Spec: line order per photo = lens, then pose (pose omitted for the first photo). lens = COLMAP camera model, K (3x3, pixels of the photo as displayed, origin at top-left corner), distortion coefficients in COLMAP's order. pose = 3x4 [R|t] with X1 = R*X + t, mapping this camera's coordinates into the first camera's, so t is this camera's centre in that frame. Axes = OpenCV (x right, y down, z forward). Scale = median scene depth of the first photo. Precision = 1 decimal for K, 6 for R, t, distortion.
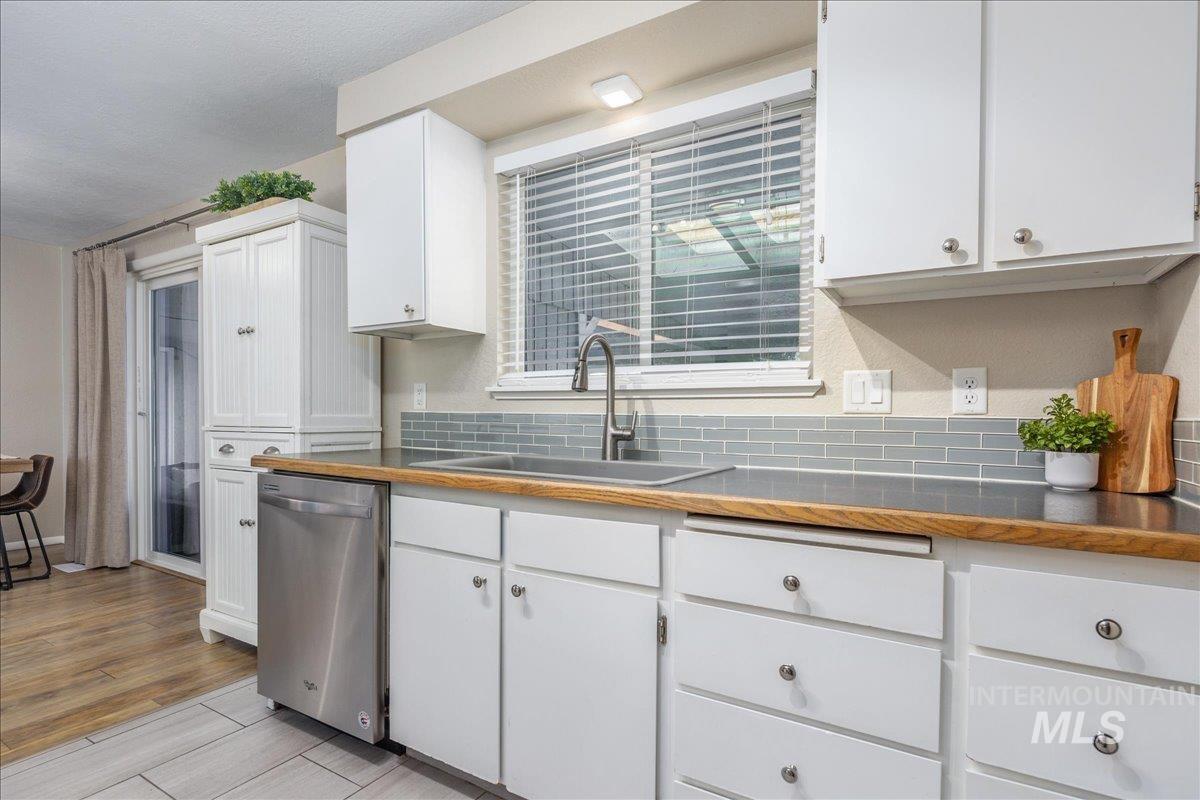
lens RADIAL K [[587.8, 0, 598.2], [0, 587.8, 420.3], [0, 0, 1]] dist [-0.001219, -0.000157]
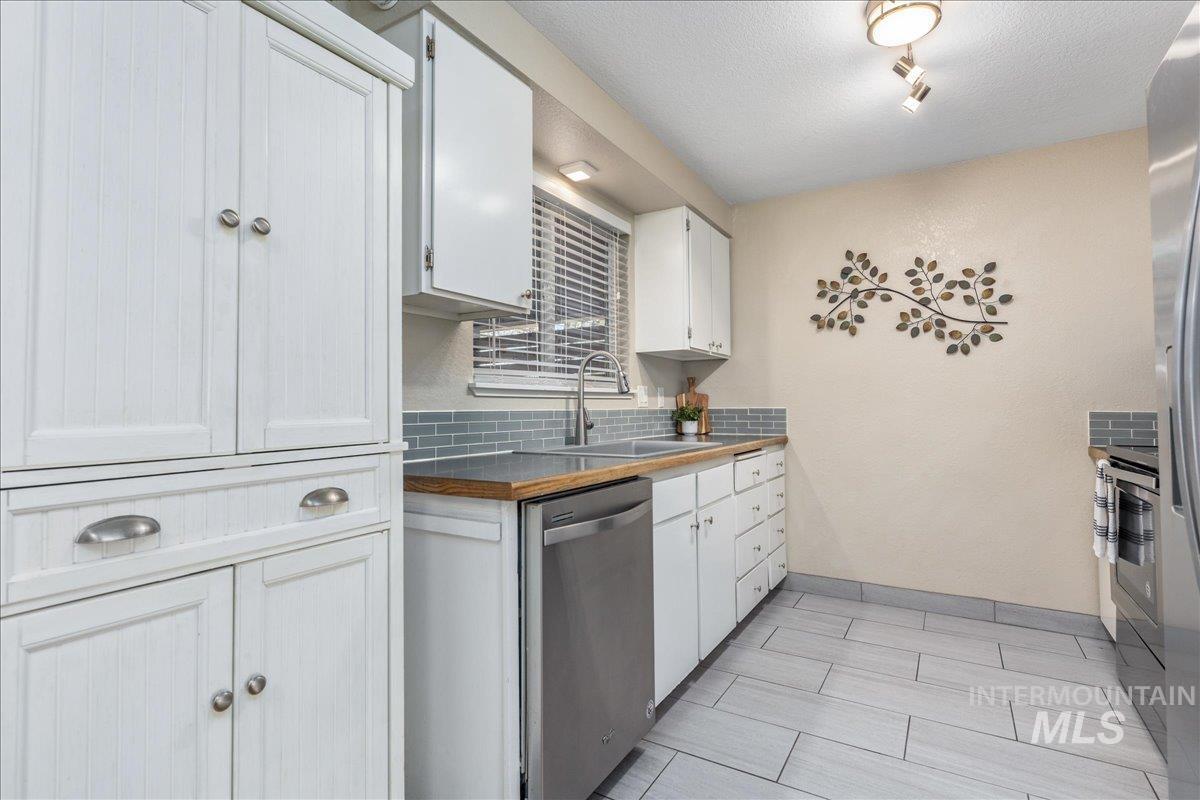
lens RADIAL K [[574.7, 0, 600.0], [0, 574.7, 400.0], [0, 0, 1]] dist [-0.000469, -0.000013]
pose [[0.001048, 0.004828, 0.999988, -1.074268], [0.016888, 0.999846, -0.004845, -0.022119], [-0.999857, 0.016893, 0.000966, 0.809698]]
